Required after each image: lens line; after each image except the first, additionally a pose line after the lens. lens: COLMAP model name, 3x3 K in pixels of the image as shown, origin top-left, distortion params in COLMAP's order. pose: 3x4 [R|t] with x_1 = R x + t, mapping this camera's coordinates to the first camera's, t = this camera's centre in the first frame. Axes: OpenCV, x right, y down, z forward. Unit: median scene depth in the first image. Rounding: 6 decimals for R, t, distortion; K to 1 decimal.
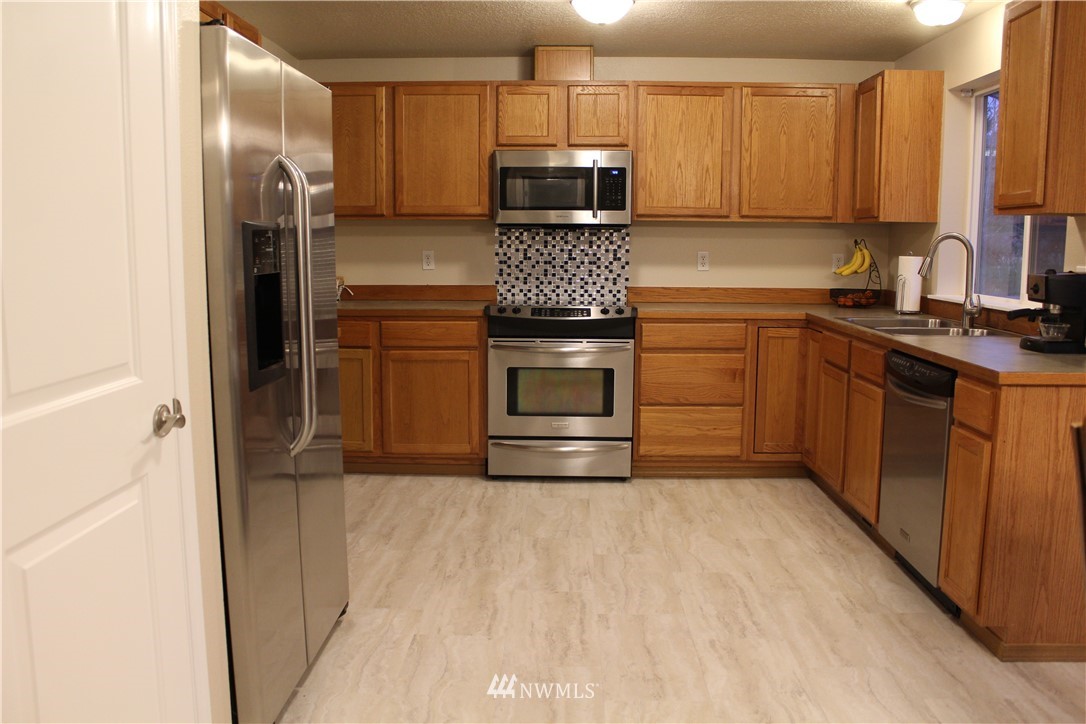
lens RADIAL K [[904.7, 0, 543.0], [0, 904.7, 362.0], [0, 0, 1]] dist [-0.166354, 0.147201]
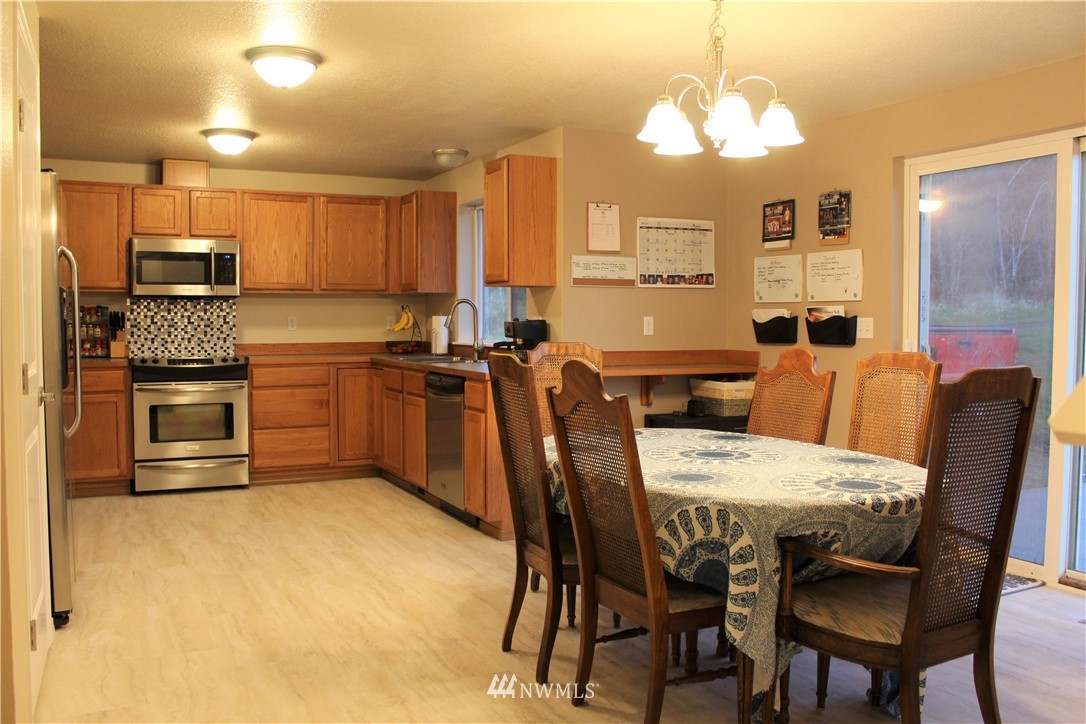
lens RADIAL K [[904.7, 0, 543.0], [0, 904.7, 362.0], [0, 0, 1]] dist [-0.166354, 0.147201]
pose [[0.881002, -0.025320, 0.472435, -0.134567], [0.065390, 0.995500, -0.068587, 0.066526], [-0.468573, 0.091318, 0.878693, -0.369726]]
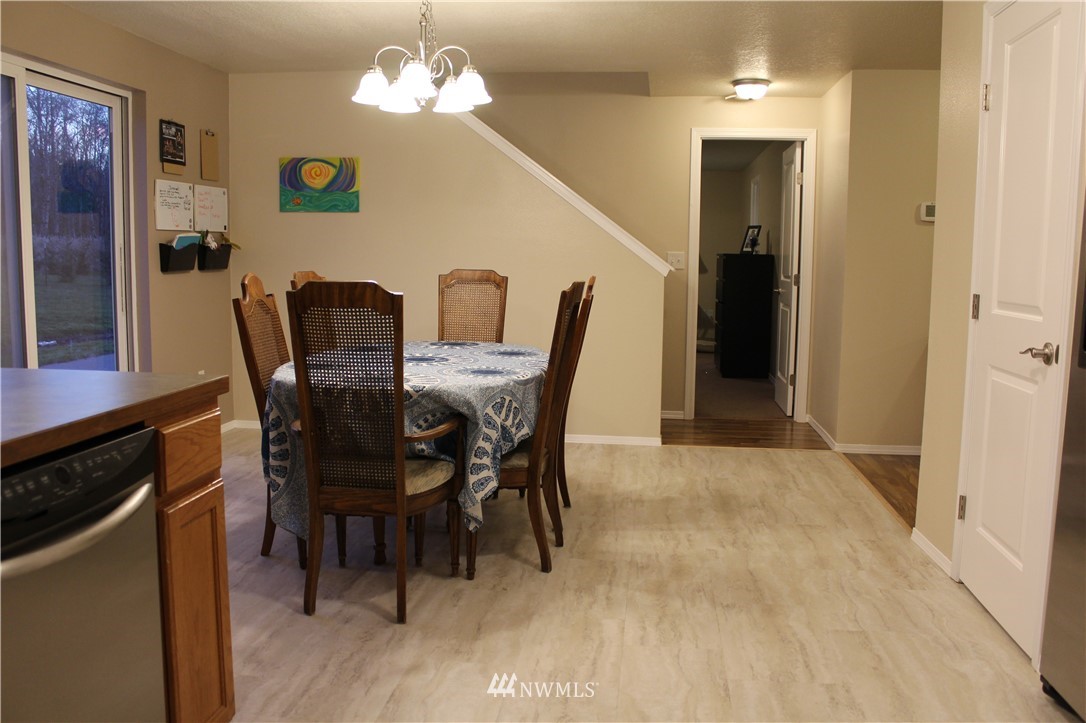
lens RADIAL K [[904.7, 0, 543.0], [0, 904.7, 361.5], [0, 0, 1]] dist [-0.166354, 0.147201]
pose [[-0.994970, -0.029869, 0.095619, 0.108694], [-0.004694, 0.967365, 0.253344, -0.112155], [-0.100065, 0.251621, -0.962639, 0.970106]]
